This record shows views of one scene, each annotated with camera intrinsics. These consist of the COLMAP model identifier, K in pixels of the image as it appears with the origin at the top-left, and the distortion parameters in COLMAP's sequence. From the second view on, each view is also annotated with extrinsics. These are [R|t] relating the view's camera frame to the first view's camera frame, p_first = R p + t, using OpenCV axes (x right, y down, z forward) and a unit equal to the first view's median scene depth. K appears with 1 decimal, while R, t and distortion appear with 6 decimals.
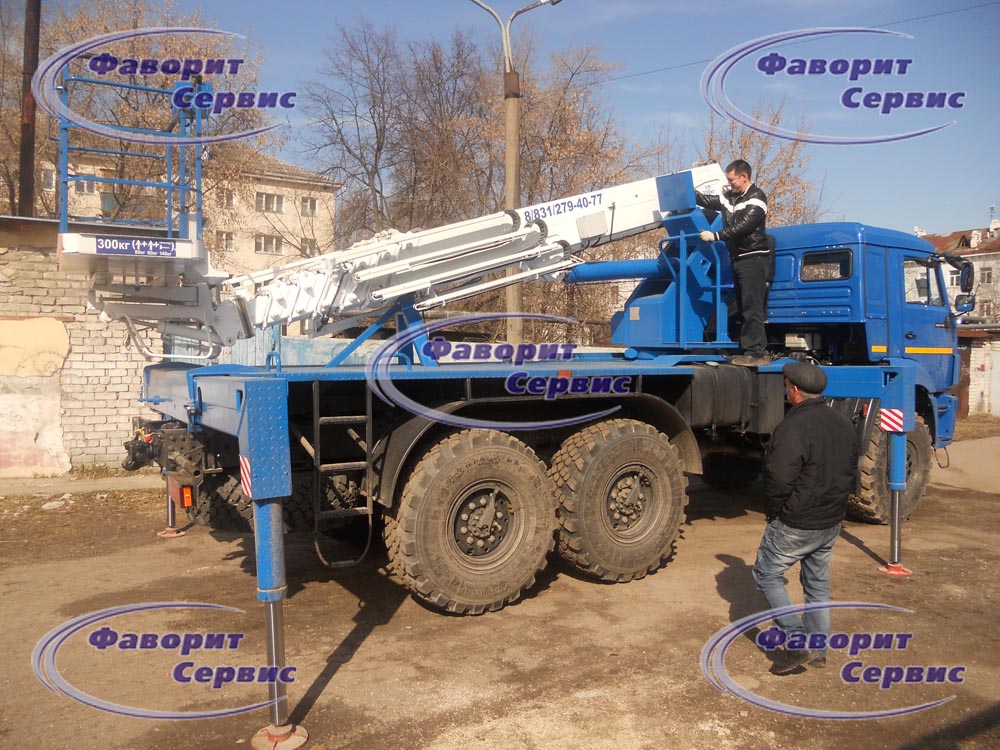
lens RADIAL K [[793.9, 0, 491.3], [0, 793.9, 354.6], [0, 0, 1]] dist [-0.008166, 0.004215]
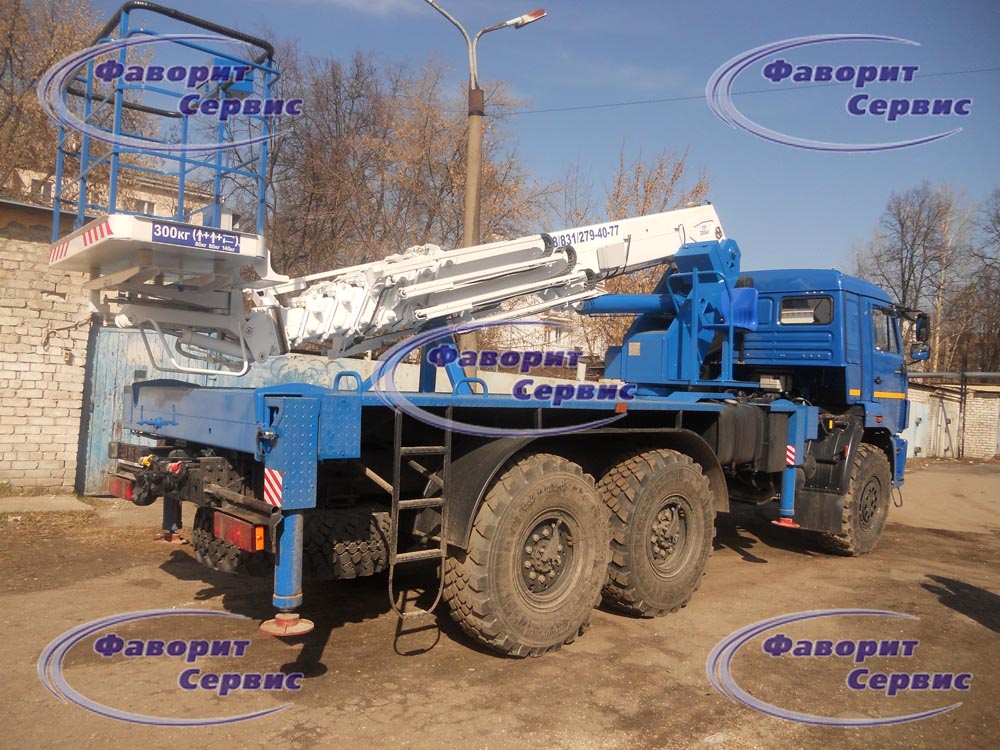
lens RADIAL K [[862.9, 0, 498.9], [0, 862.9, 367.8], [0, 0, 1]] dist [0.087133, -0.008278]
pose [[0.965370, 0.028815, 0.259287, -0.342589], [-0.012416, 0.997830, -0.064664, 0.056739], [-0.260588, 0.059206, 0.963633, 0.009225]]
